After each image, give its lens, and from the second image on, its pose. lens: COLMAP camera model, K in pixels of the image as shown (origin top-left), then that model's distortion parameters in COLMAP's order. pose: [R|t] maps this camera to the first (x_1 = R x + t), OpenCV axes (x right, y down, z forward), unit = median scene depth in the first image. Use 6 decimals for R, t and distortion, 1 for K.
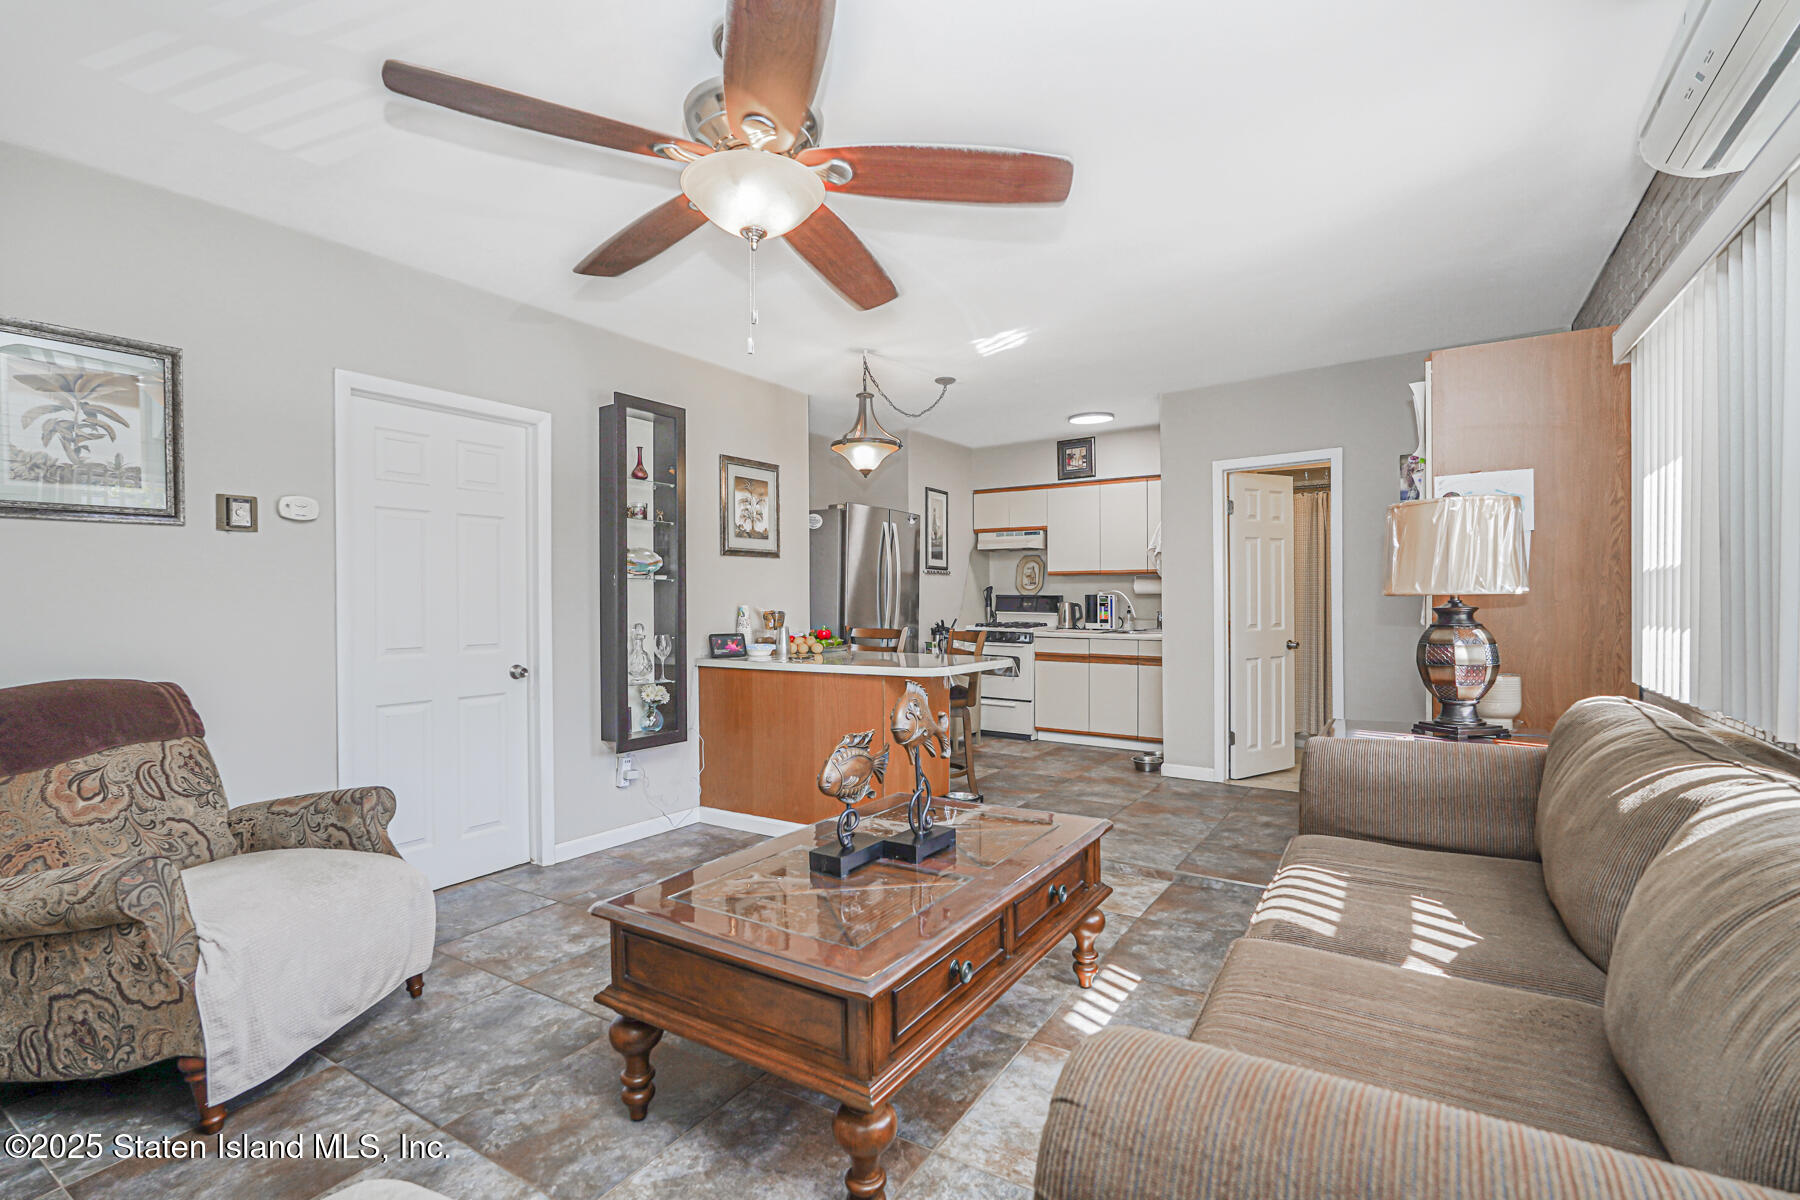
lens RADIAL K [[810.9, 0, 902.6], [0, 810.9, 604.2], [0, 0, 1]] dist [-0.037610, 0.017795]
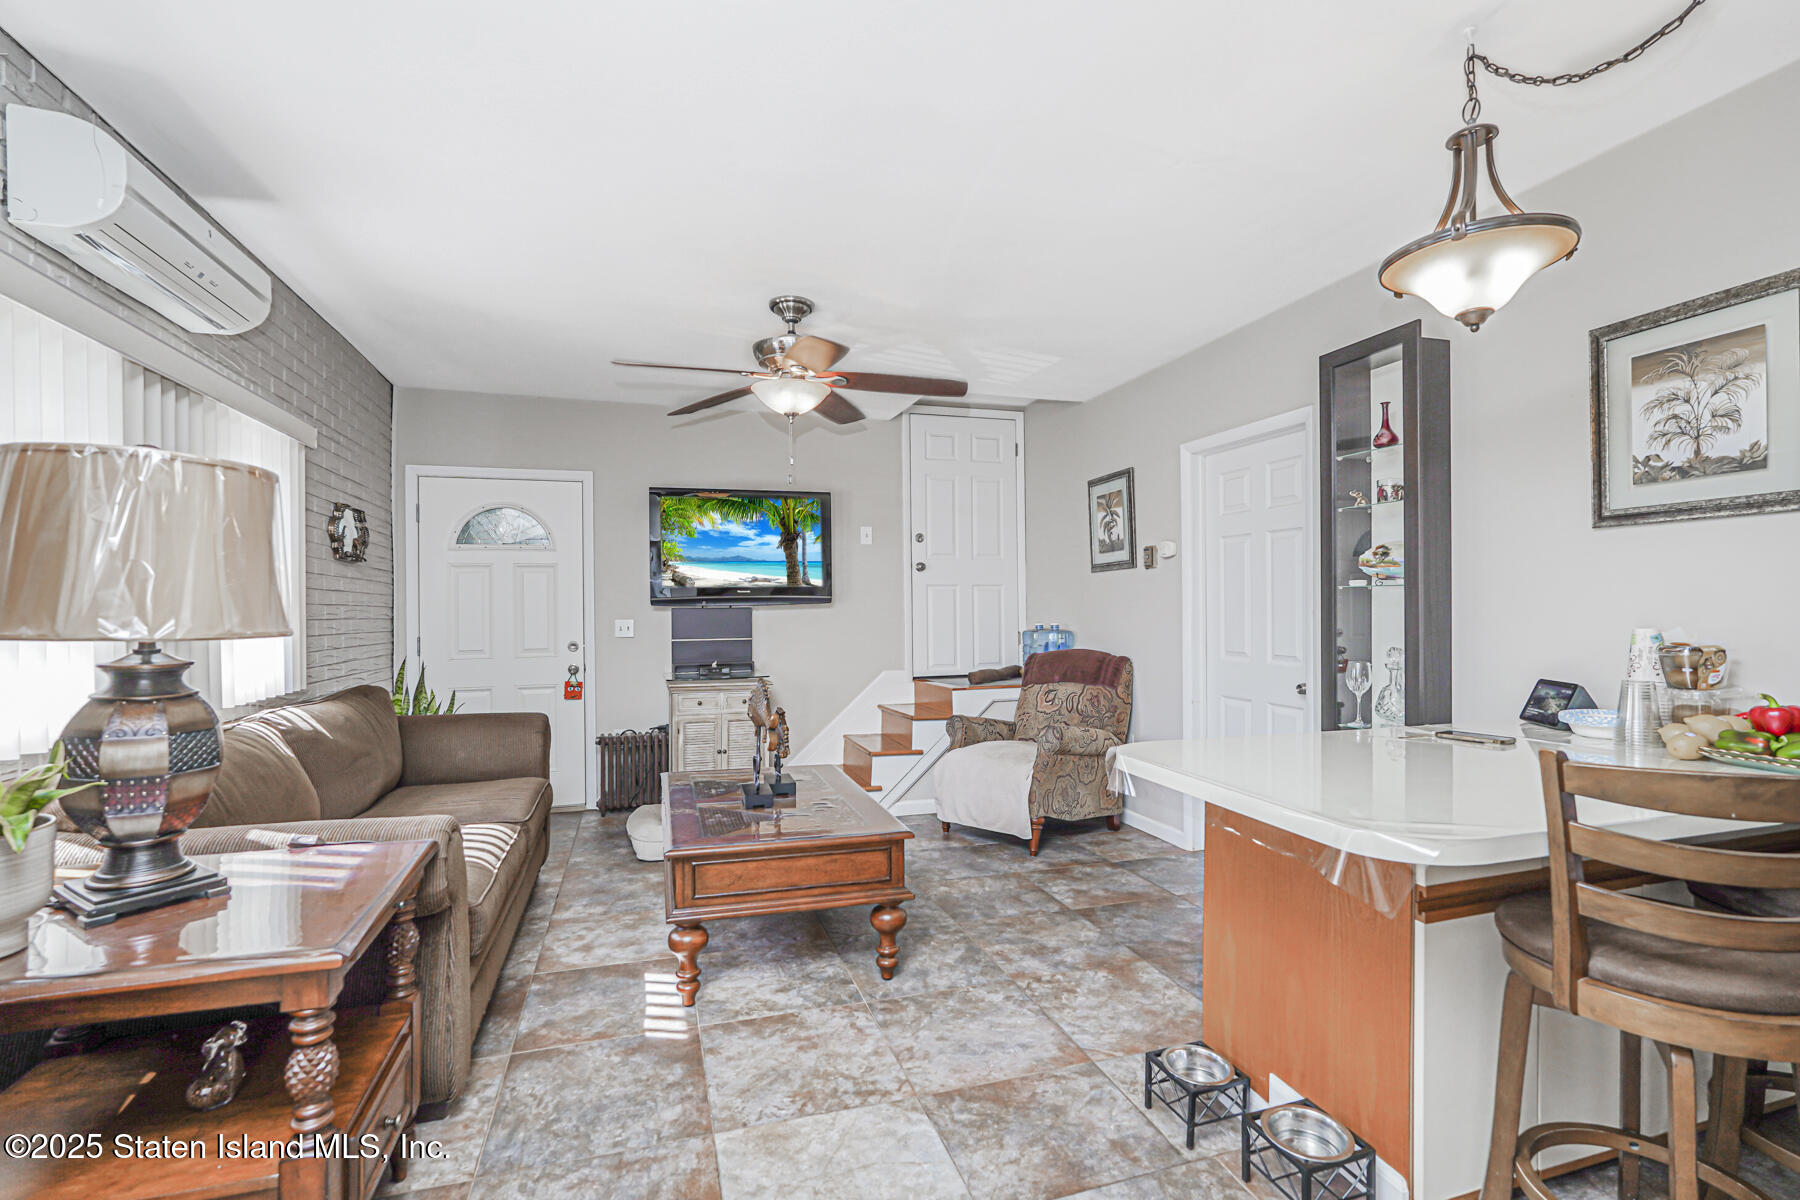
lens RADIAL K [[810.9, 0, 902.6], [0, 810.9, 604.2], [0, 0, 1]] dist [-0.037610, 0.017795]
pose [[-0.637624, 0.009286, -0.770292, 0.373195], [0.008171, 0.999953, 0.005291, -0.015991], [0.770304, -0.002921, -0.637670, 0.832261]]
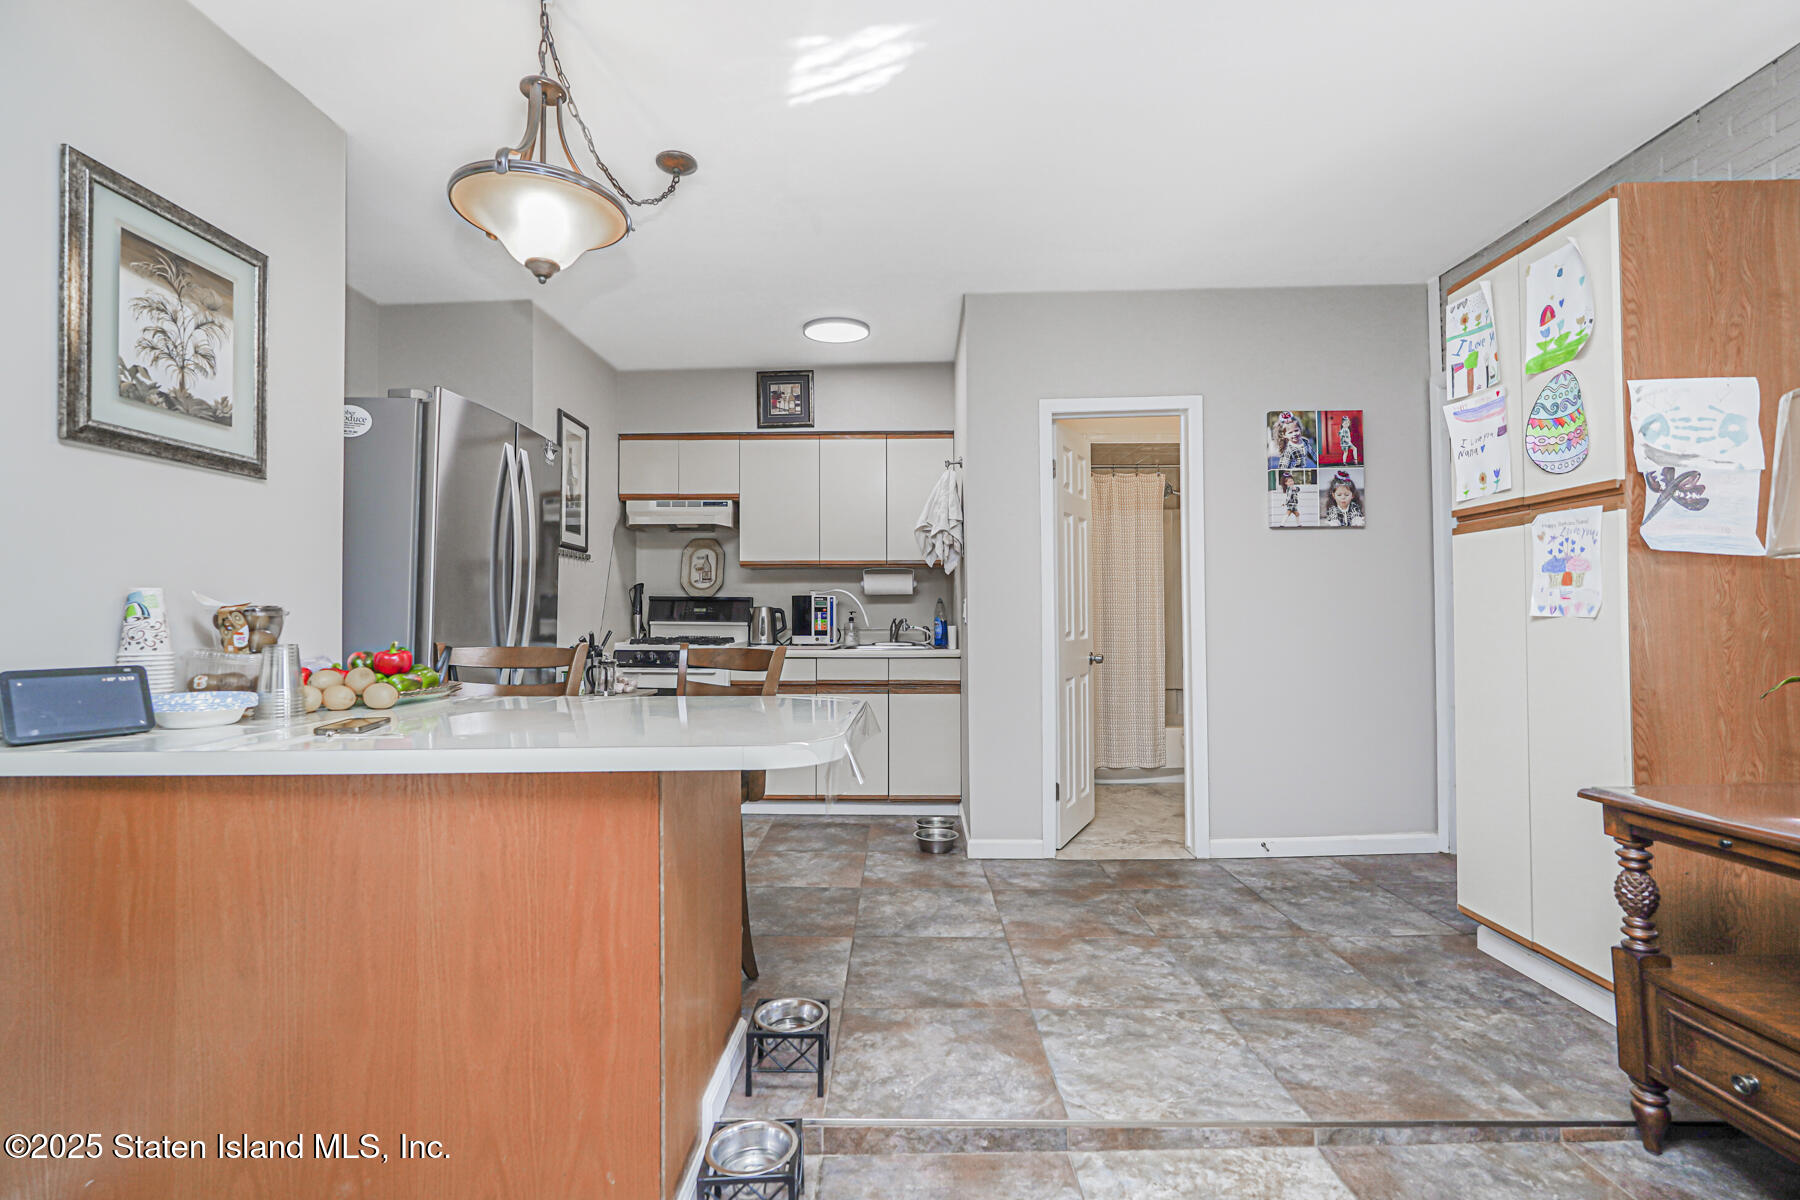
lens RADIAL K [[810.9, 0, 902.6], [0, 810.9, 604.2], [0, 0, 1]] dist [-0.037610, 0.017795]
pose [[0.843953, 0.010165, 0.536322, -0.087237], [0.003275, 0.999704, -0.024100, 0.016037], [-0.536408, 0.022096, 0.843670, 0.447090]]
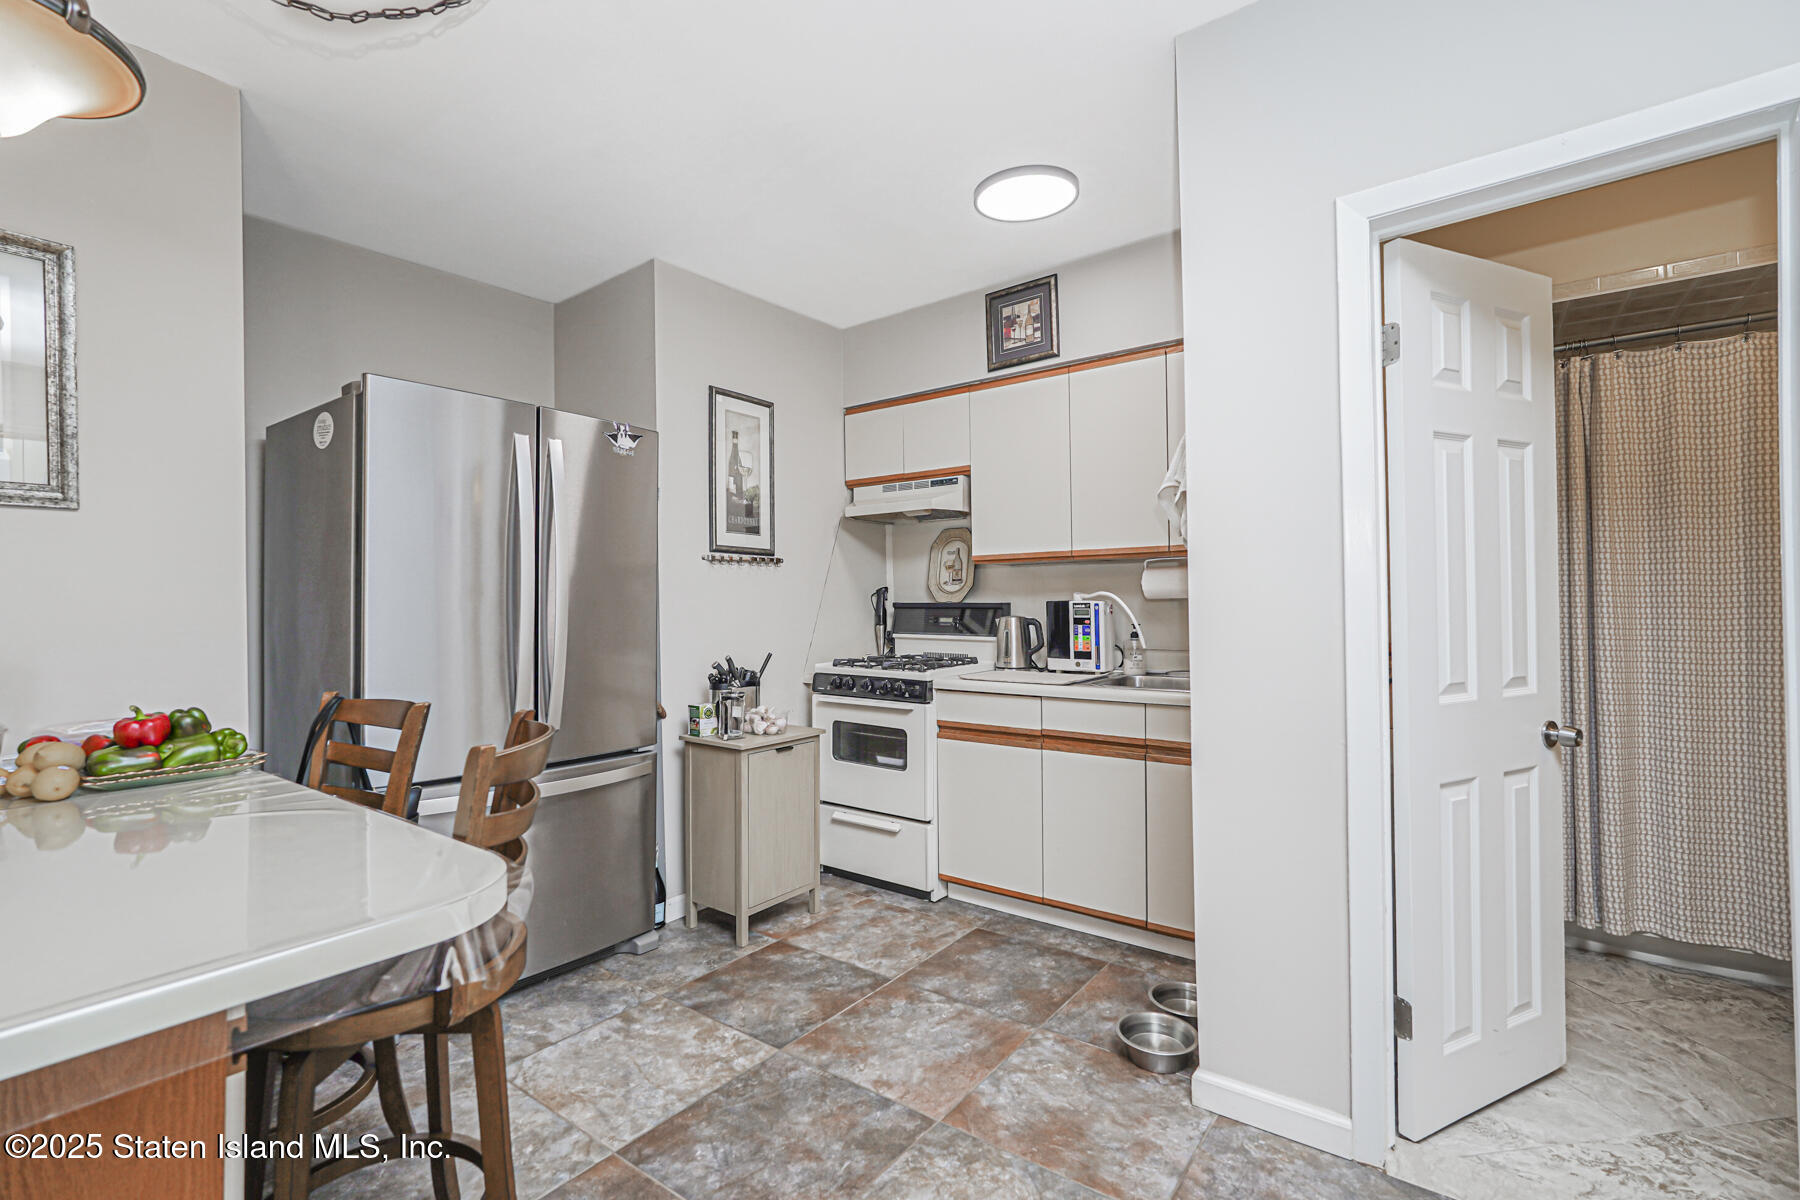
lens RADIAL K [[810.9, 0, 902.6], [0, 810.9, 604.2], [0, 0, 1]] dist [-0.037610, 0.017795]
pose [[0.997570, -0.008158, -0.069198, 0.214784], [0.007645, 0.999941, -0.007672, -0.008435], [0.069257, 0.007125, 0.997573, 0.622901]]
